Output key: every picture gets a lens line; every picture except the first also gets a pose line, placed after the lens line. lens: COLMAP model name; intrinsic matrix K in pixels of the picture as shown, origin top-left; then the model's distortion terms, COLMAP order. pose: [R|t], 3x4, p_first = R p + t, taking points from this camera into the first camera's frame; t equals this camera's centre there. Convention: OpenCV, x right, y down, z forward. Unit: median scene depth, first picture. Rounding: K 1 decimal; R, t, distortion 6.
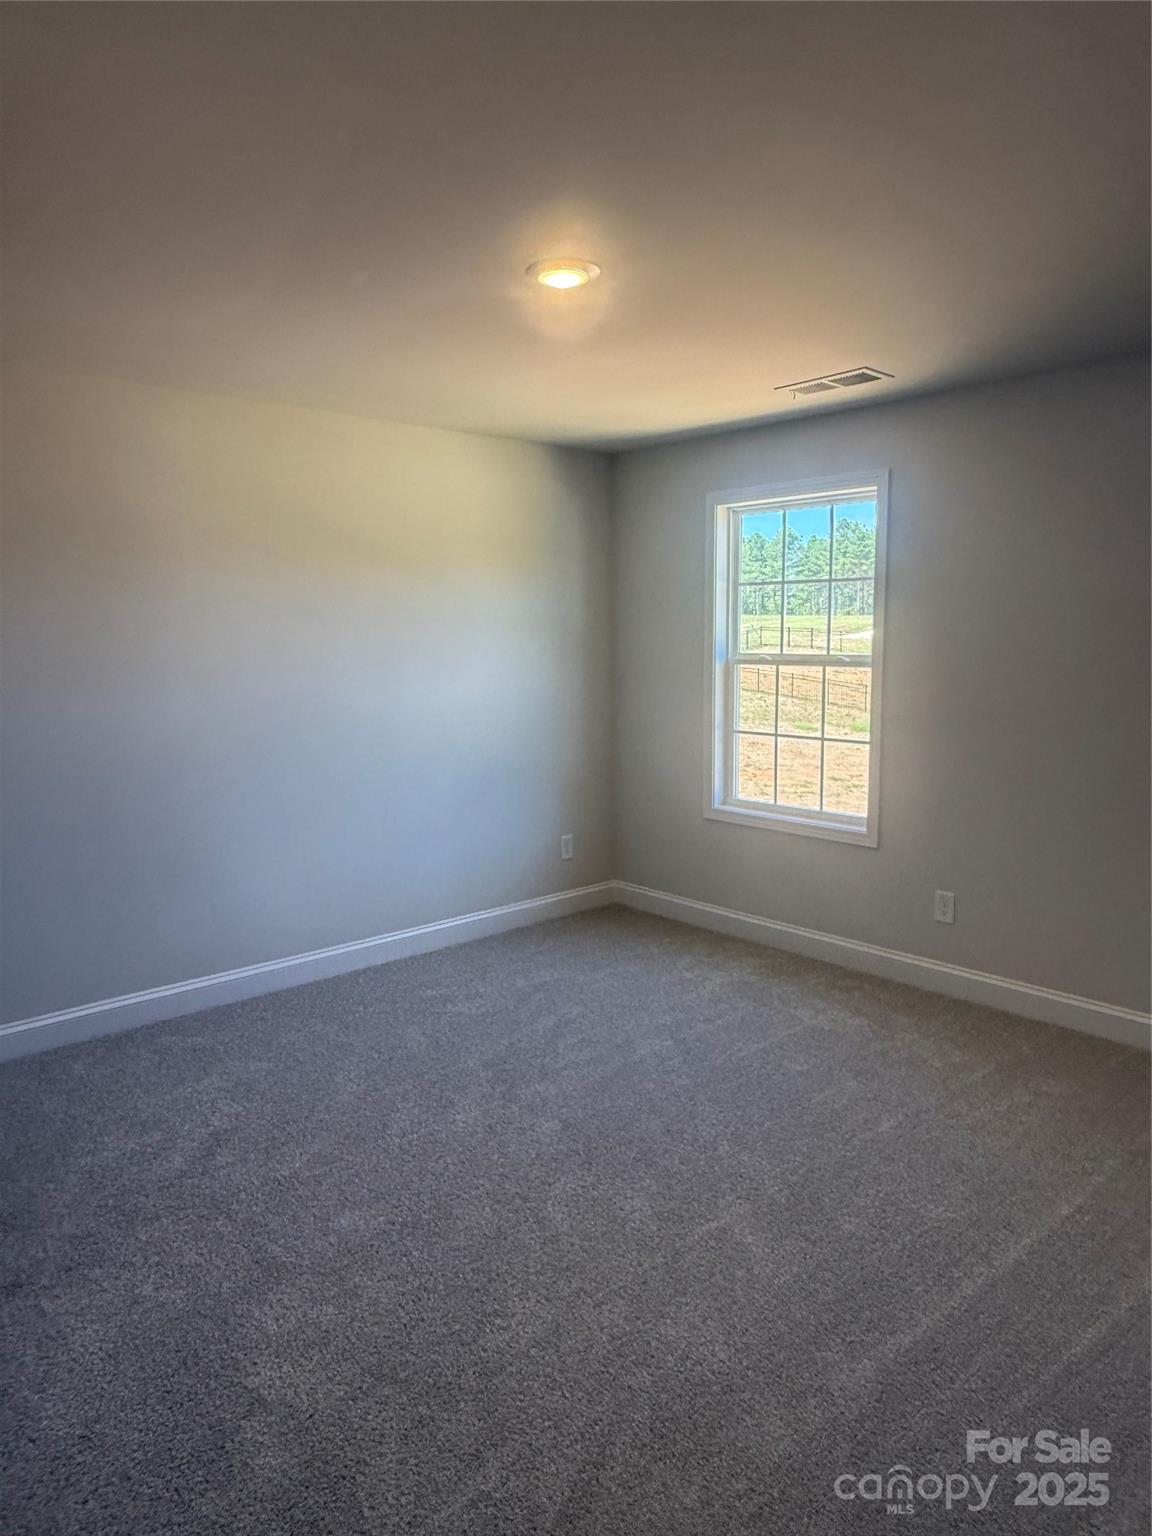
lens RADIAL K [[1039.3, 0, 573.4], [0, 1039.3, 769.6], [0, 0, 1]] dist [-0.009555, 0.001830]
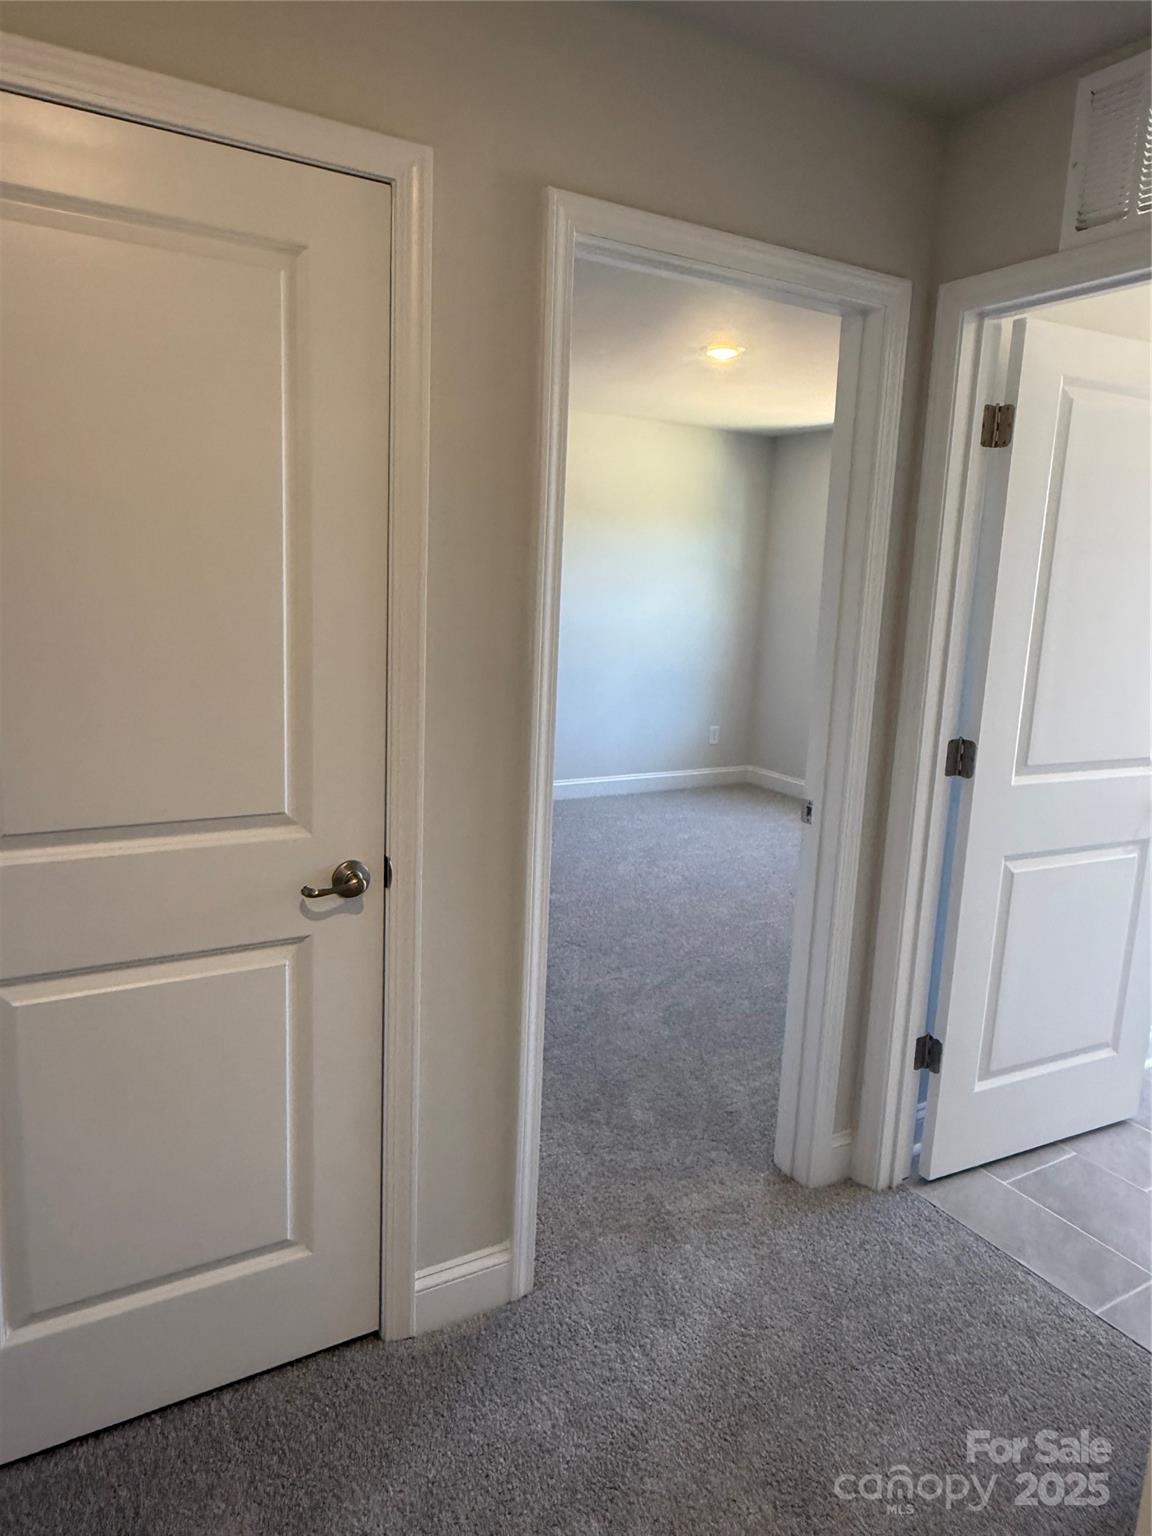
lens RADIAL K [[1039.3, 0, 573.9], [0, 1039.3, 769.7], [0, 0, 1]] dist [-0.009555, 0.001830]
pose [[0.982038, 0.083958, -0.168976, 0.078094], [-0.075122, 0.995484, 0.058034, 0.091332], [0.173086, -0.044298, 0.983910, -0.588194]]
